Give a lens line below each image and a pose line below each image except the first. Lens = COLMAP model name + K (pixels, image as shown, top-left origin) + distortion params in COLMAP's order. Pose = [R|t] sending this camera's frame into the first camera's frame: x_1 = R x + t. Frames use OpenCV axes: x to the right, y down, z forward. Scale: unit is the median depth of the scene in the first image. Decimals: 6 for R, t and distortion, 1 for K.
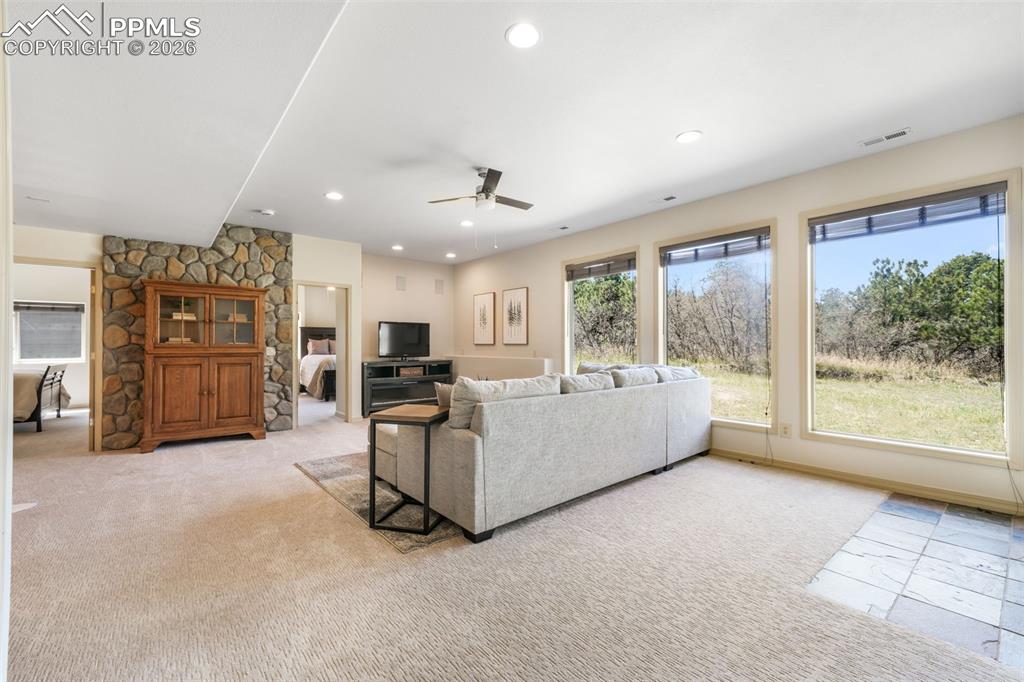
lens RADIAL K [[420.7, 0, 512.0], [0, 420.7, 341.0], [0, 0, 1]] dist [-0.001065, 0.000205]
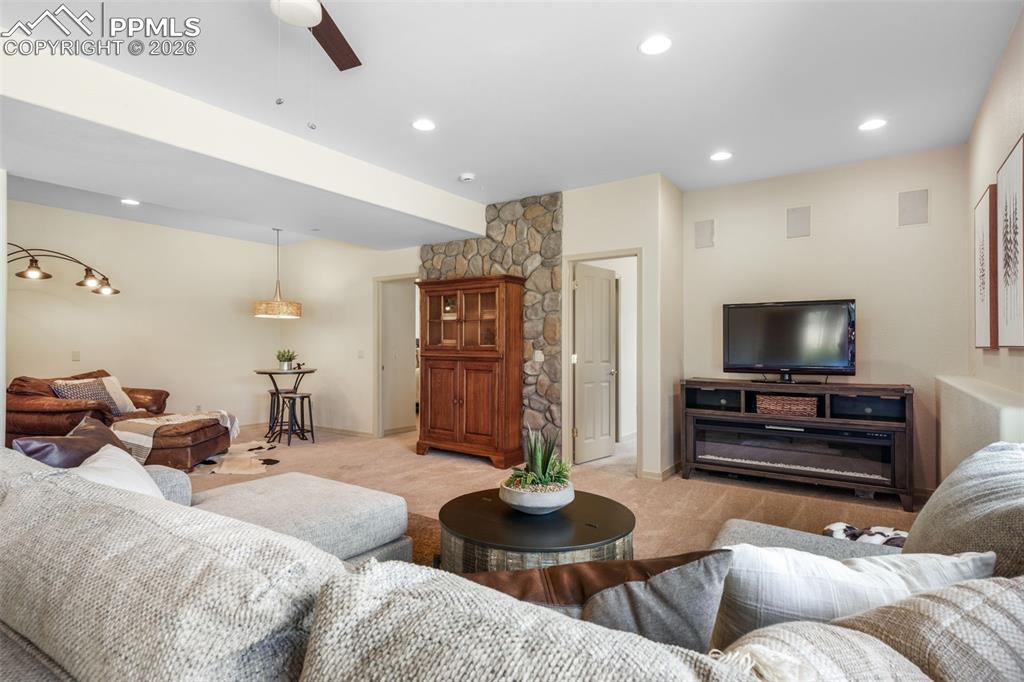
lens RADIAL K [[541.4, 0, 512.7], [0, 541.4, 345.2], [0, 0, 1]] dist [0.000352, 0.000076]
pose [[0.257007, -0.003787, -0.966402, 0.381137], [0.002929, 0.999991, -0.003140, 0.008477], [0.966405, -0.002024, 0.257016, 0.762242]]
